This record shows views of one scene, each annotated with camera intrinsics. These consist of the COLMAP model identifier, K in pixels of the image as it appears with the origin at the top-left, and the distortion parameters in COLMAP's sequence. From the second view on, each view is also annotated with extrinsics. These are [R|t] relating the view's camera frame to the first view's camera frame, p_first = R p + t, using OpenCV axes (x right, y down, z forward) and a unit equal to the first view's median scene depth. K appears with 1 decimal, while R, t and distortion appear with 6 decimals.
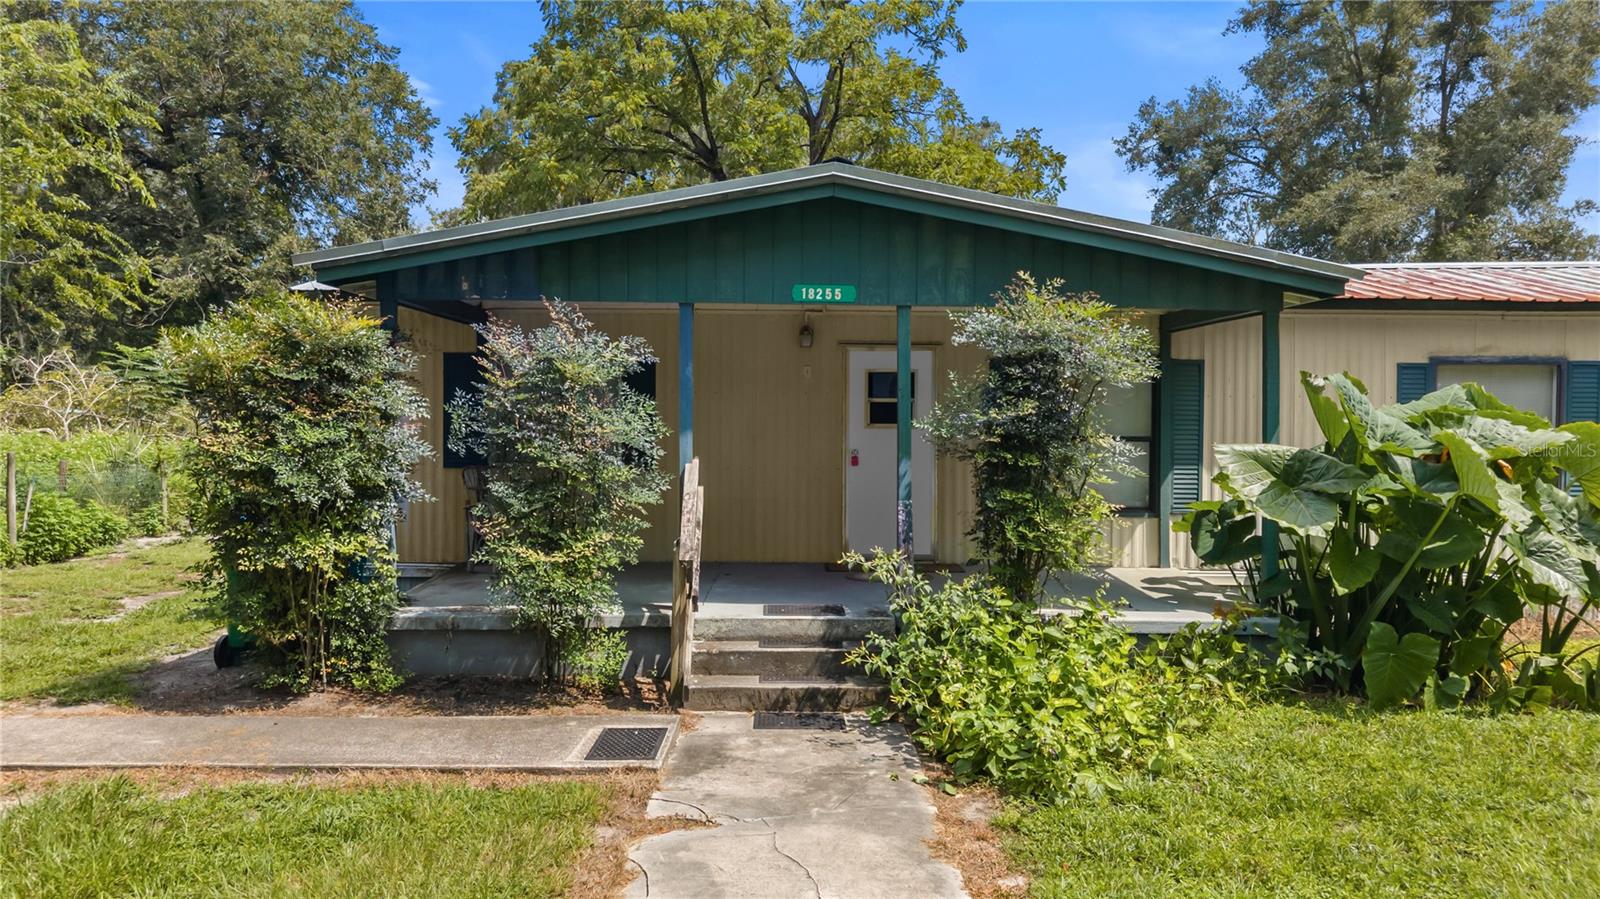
lens RADIAL K [[1075.4, 0, 804.6], [0, 1075.4, 427.1], [0, 0, 1]] dist [0.001487, -0.042770]
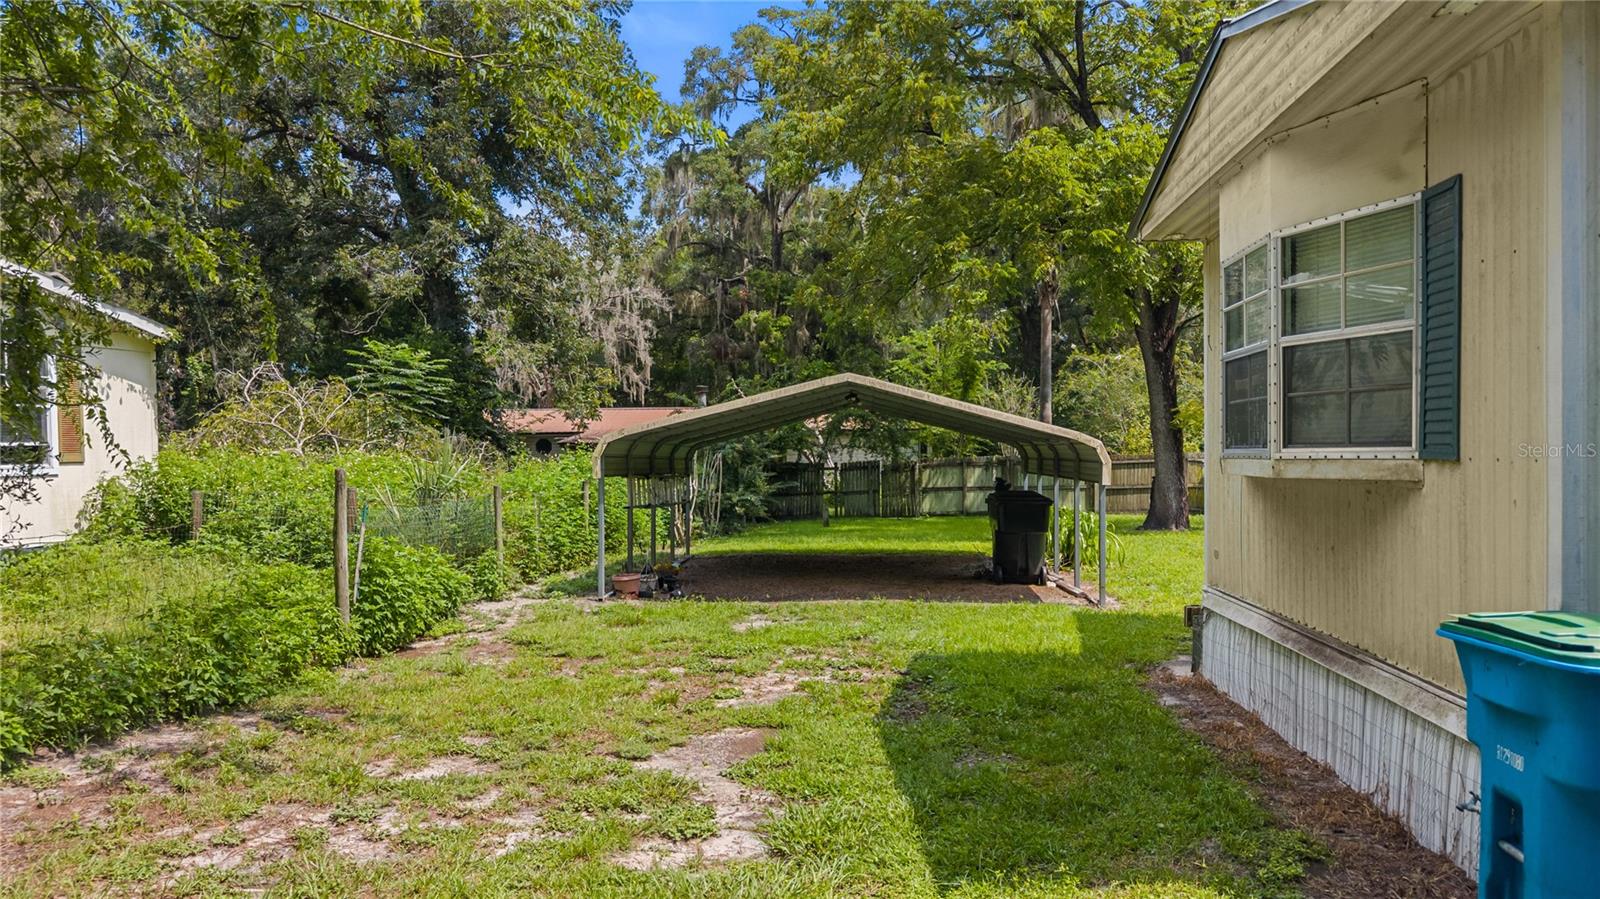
lens RADIAL K [[1103.7, 0, 801.8], [0, 1103.7, 474.2], [0, 0, 1]] dist [0.000714, -0.138251]
pose [[0.994354, -0.011235, -0.105515, -0.533097], [0.012413, 0.999868, 0.010516, 0.029736], [0.105383, -0.011766, 0.994362, 0.526294]]
